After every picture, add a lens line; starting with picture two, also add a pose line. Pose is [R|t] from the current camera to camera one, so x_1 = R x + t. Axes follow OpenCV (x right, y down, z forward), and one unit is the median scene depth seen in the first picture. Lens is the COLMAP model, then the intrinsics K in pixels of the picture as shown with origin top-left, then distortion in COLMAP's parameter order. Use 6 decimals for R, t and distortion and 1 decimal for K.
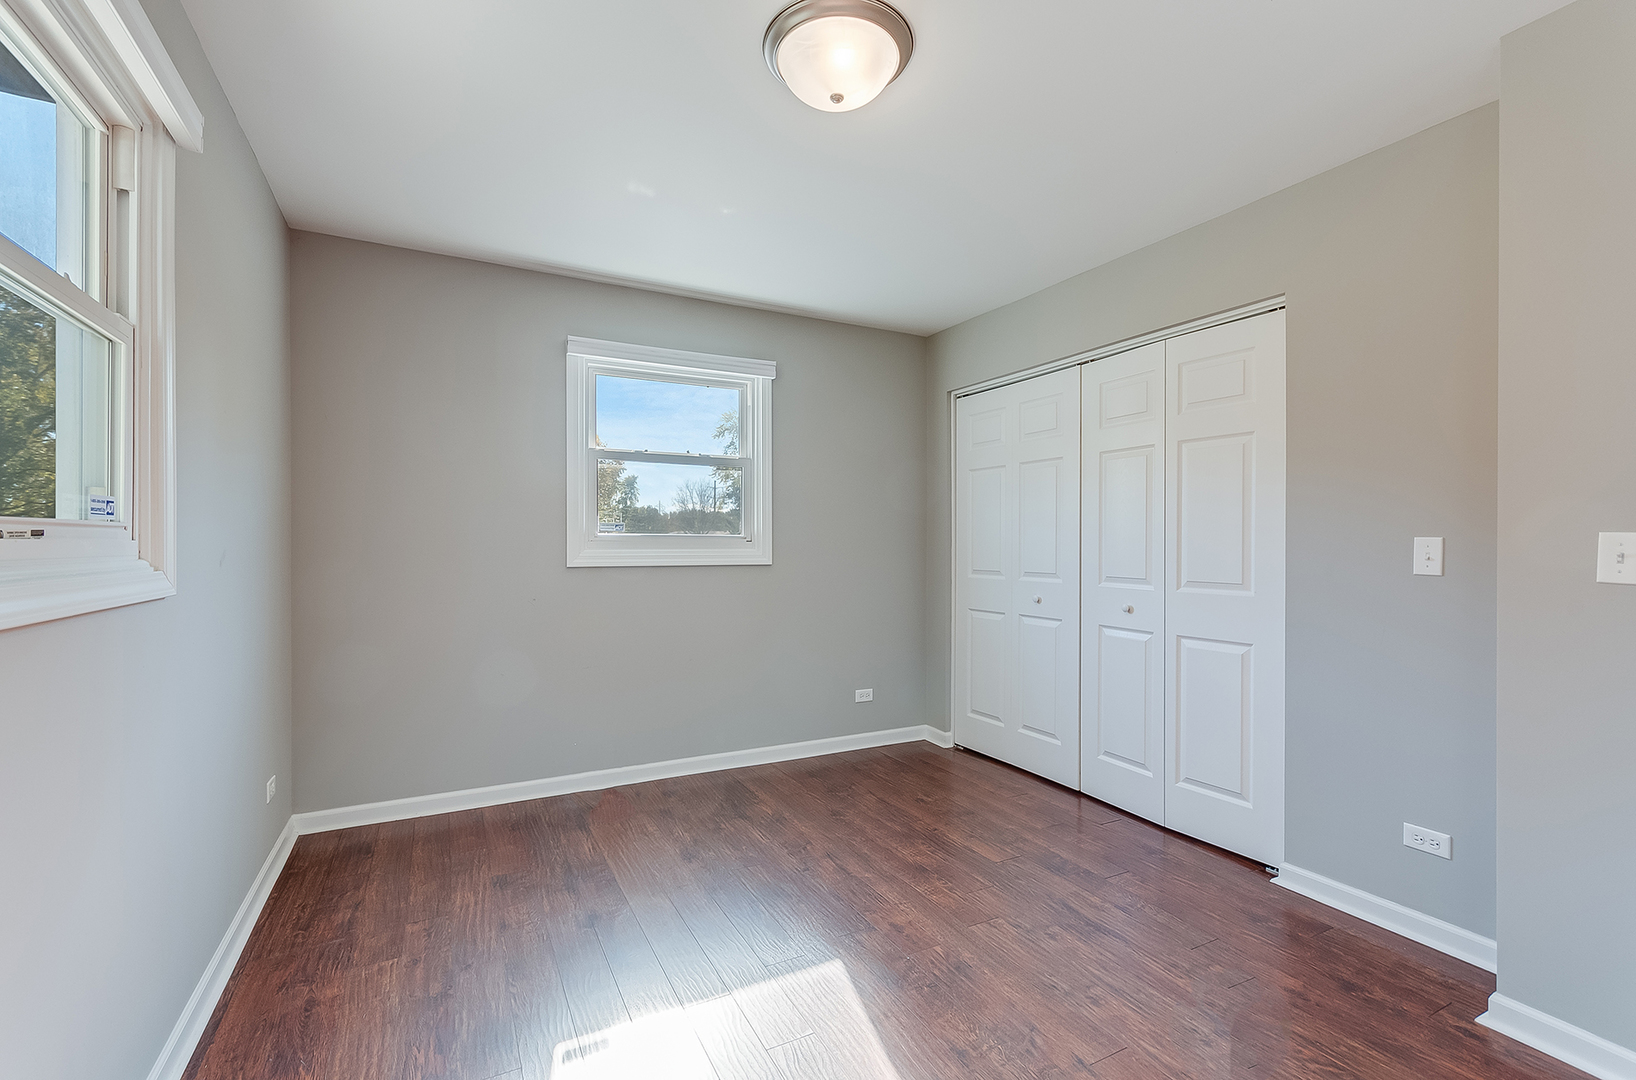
lens RADIAL K [[713.0, 0, 818.0], [0, 713.0, 540.0], [0, 0, 1]] dist [0.000303, -0.000077]
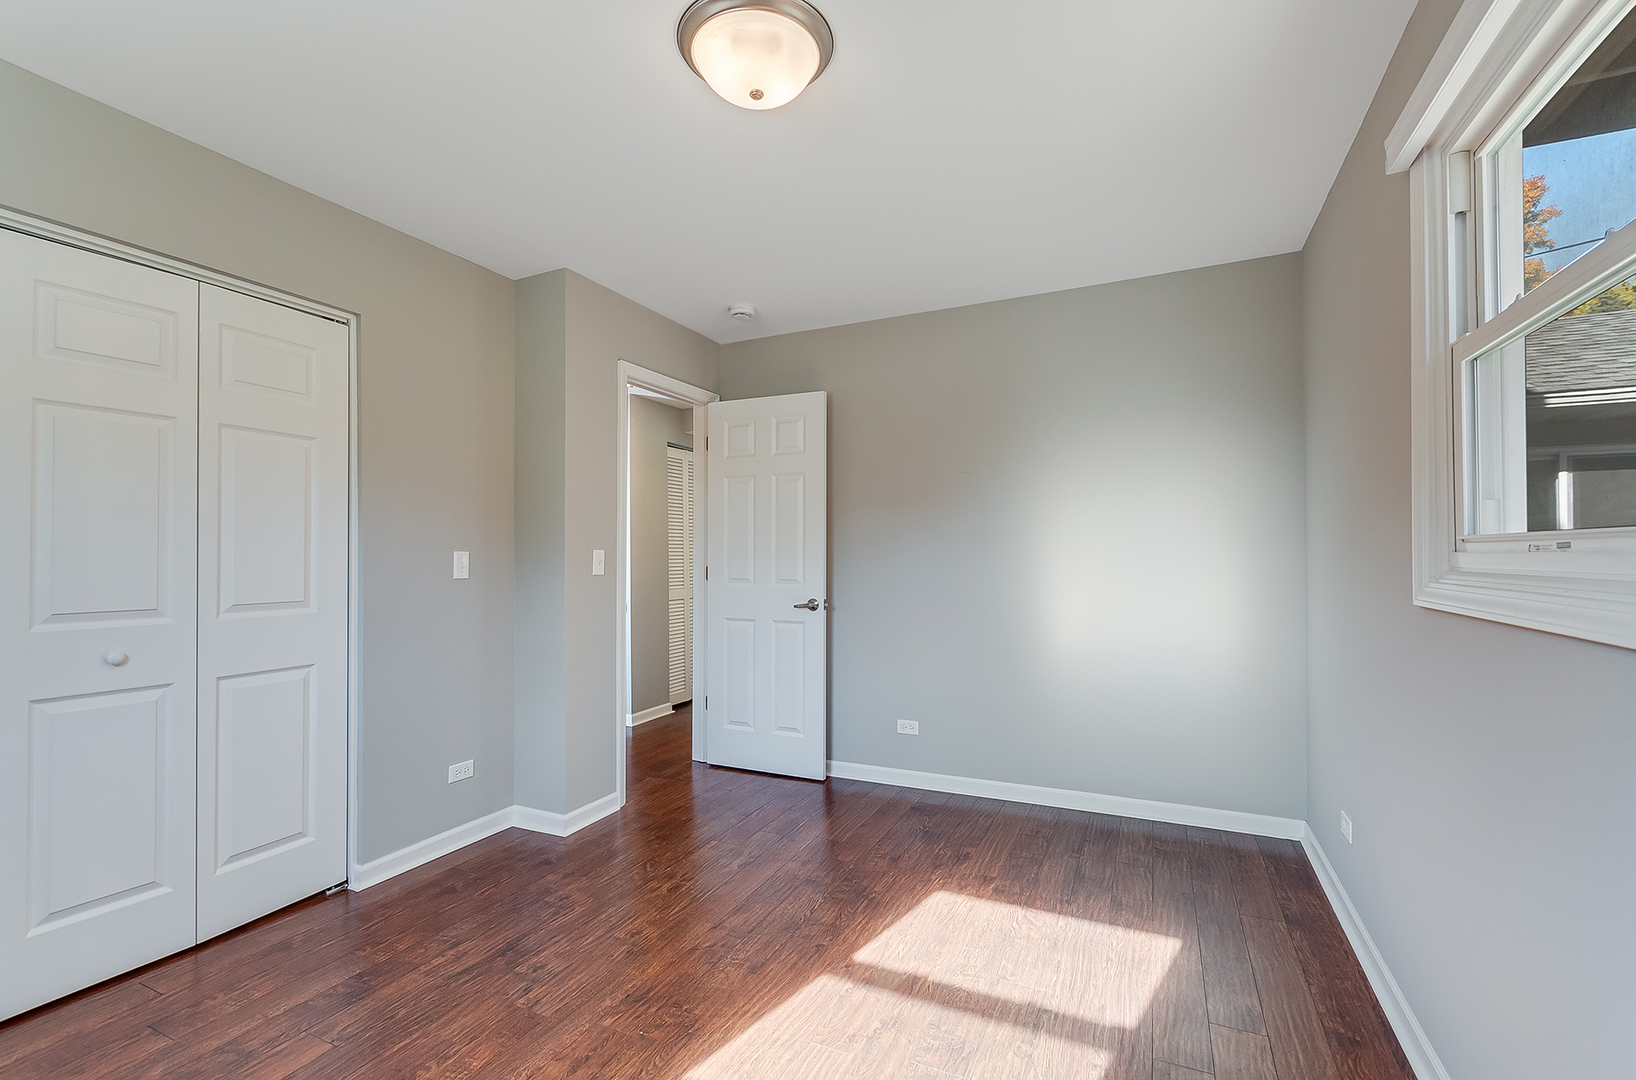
lens RADIAL K [[713.0, 0, 818.0], [0, 713.0, 540.0], [0, 0, 1]] dist [0.000303, -0.000077]
pose [[-0.601570, 0.015741, 0.798665, -0.534296], [-0.001156, 0.999788, -0.020576, 0.001304], [-0.798819, -0.013301, -0.601424, 1.023953]]
